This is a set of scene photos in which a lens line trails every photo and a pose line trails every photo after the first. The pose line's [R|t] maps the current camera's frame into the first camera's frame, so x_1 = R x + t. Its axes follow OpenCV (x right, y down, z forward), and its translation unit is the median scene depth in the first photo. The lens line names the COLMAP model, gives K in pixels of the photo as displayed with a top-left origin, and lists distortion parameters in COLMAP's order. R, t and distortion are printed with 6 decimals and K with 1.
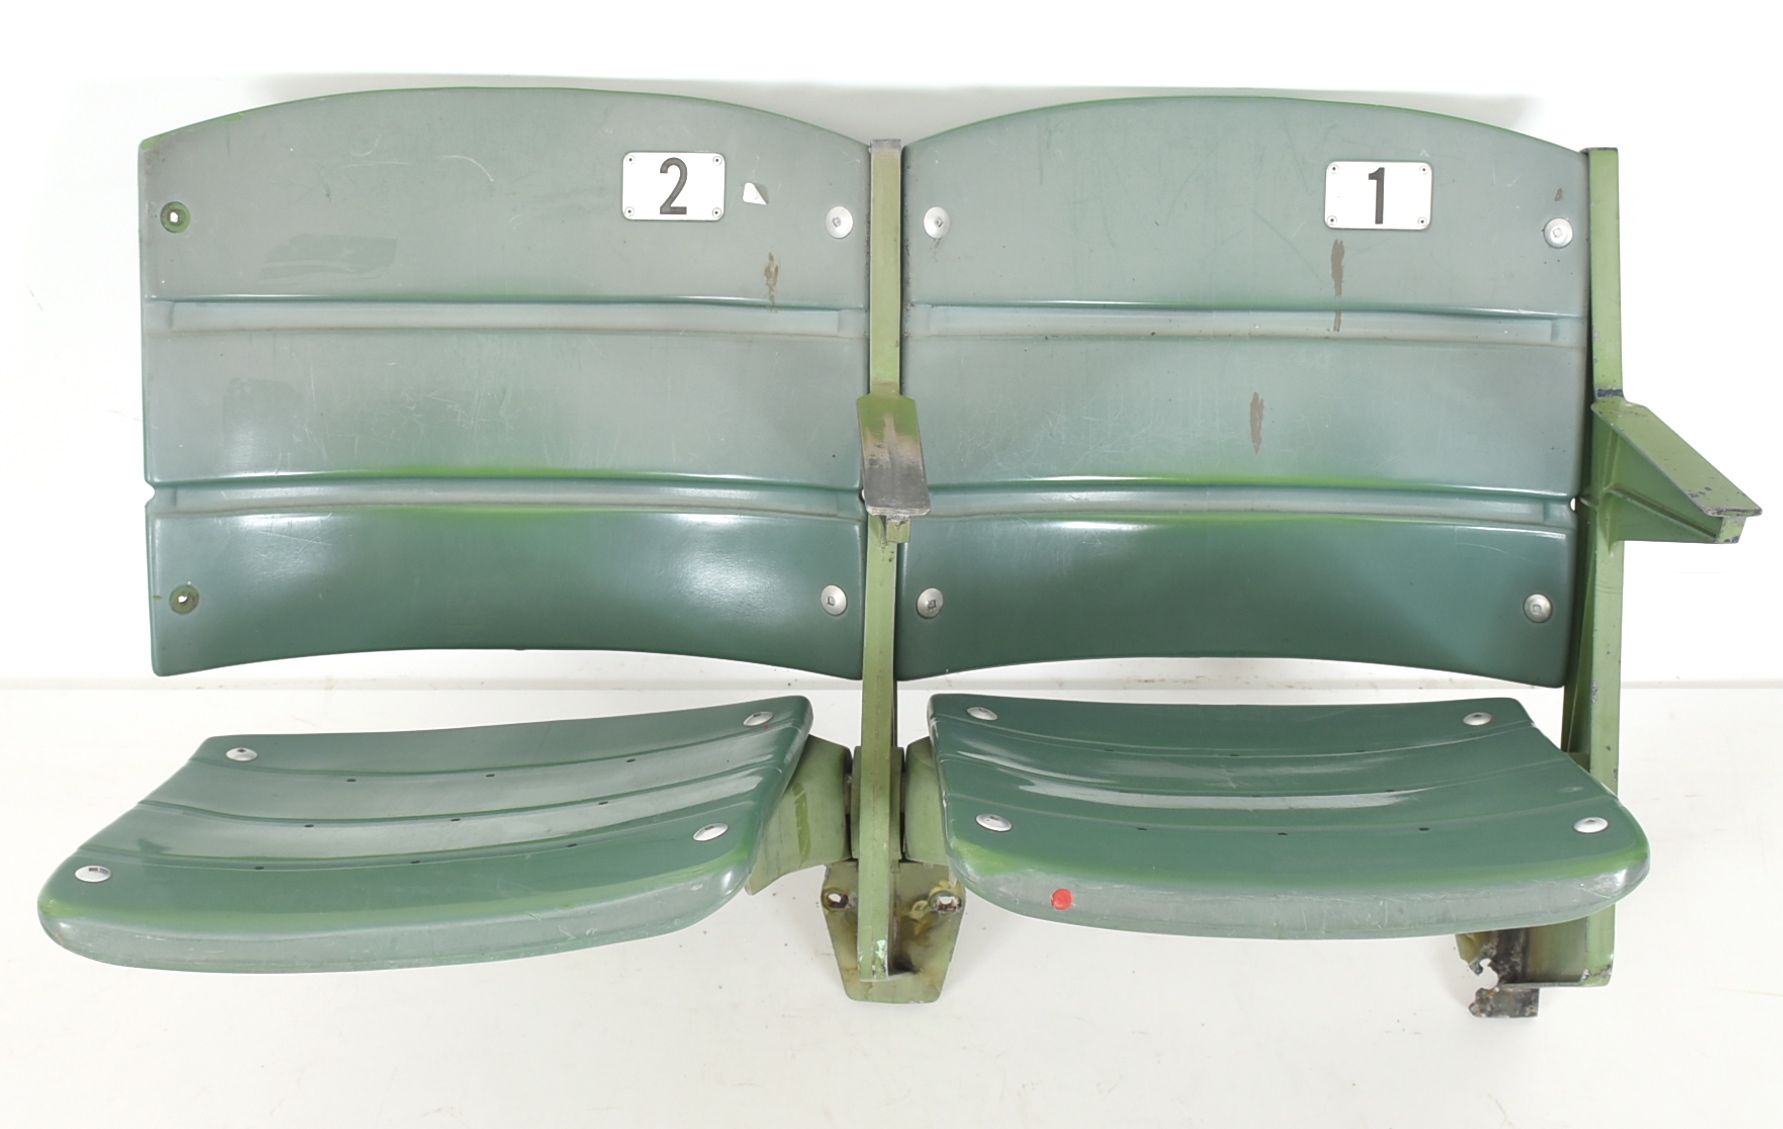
lens RADIAL K [[3109.0, 0, 886.7], [0, 3109.0, 557.0], [0, 0, 1]] dist [-0.019441, 0.000000]
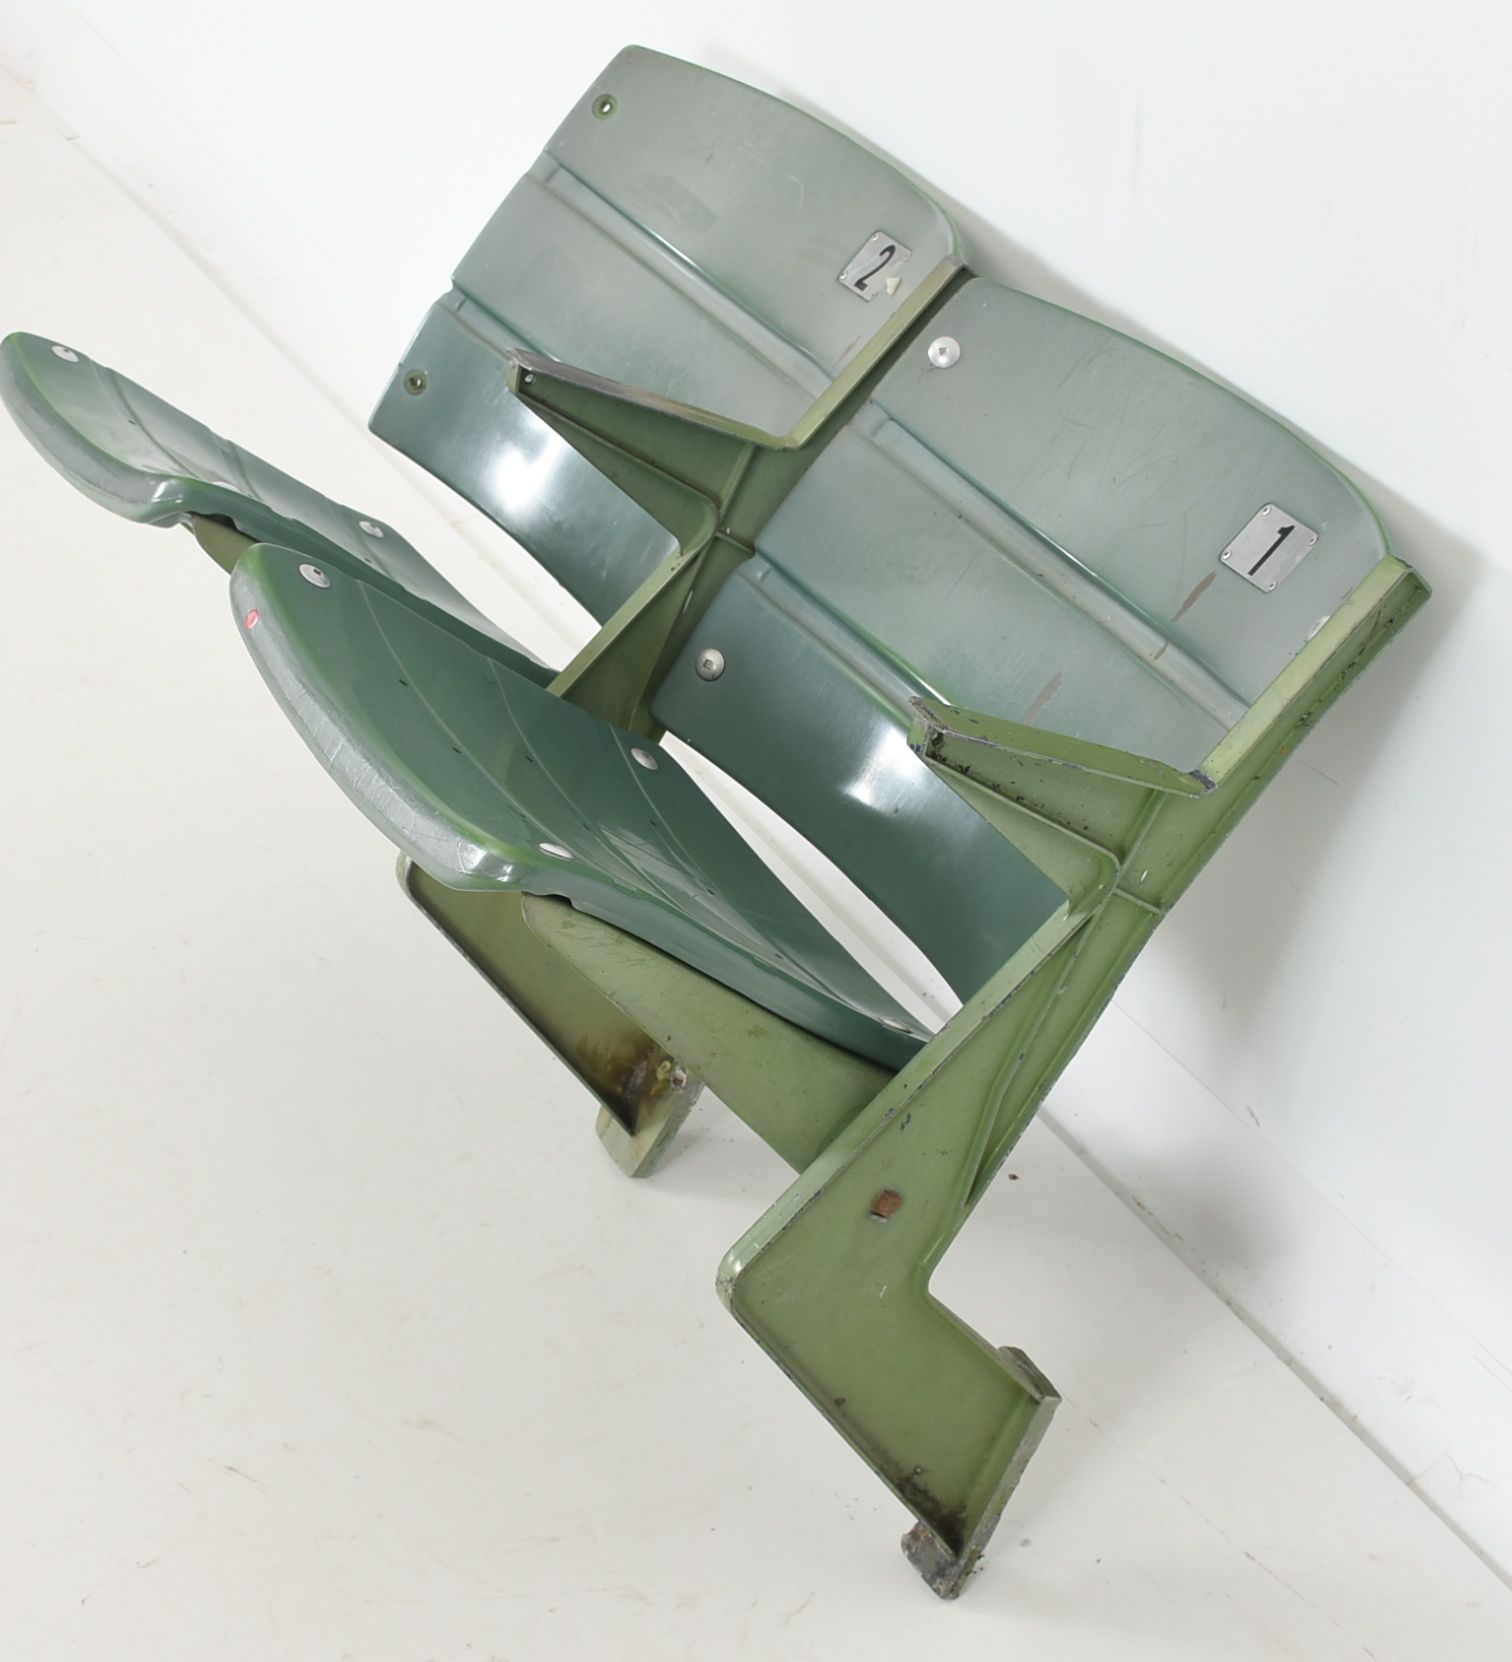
lens RADIAL K [[3341.0, 0, 752.2], [0, 3341.0, 829.5], [0, 0, 1]] dist [0.019278, 0.000000]
pose [[0.453419, 0.455900, -0.765876, 0.848061], [-0.682904, 0.729885, 0.030178, 0.011841], [0.572760, 0.509336, 0.642279, 0.356919]]
